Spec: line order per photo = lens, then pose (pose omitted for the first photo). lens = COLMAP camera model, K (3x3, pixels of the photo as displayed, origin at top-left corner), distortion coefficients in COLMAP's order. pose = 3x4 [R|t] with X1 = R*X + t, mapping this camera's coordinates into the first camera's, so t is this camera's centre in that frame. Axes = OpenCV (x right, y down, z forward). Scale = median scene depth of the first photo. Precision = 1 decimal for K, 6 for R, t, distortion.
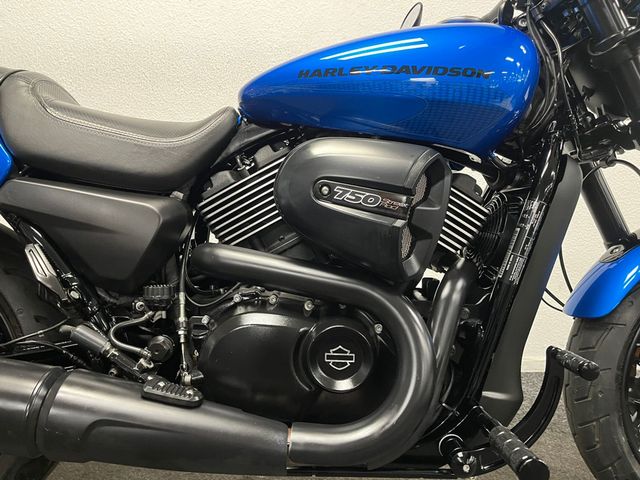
lens RADIAL K [[482.8, 0, 320.0], [0, 482.8, 240.0], [0, 0, 1]] dist [0.062892, -0.000537]
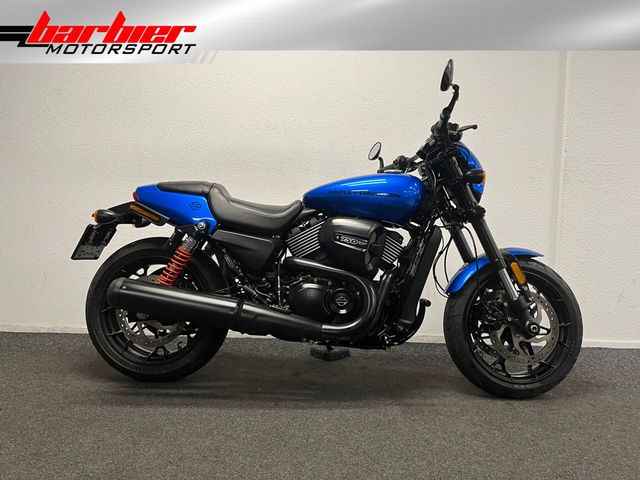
lens RADIAL K [[482.8, 0, 320.0], [0, 482.8, 240.0], [0, 0, 1]] dist [0.062892, -0.000537]
pose [[0.998928, 0.026917, -0.037667, 0.012965], [-0.028802, 0.998313, -0.050410, 0.044419], [0.036247, 0.051441, 0.998018, -1.516439]]
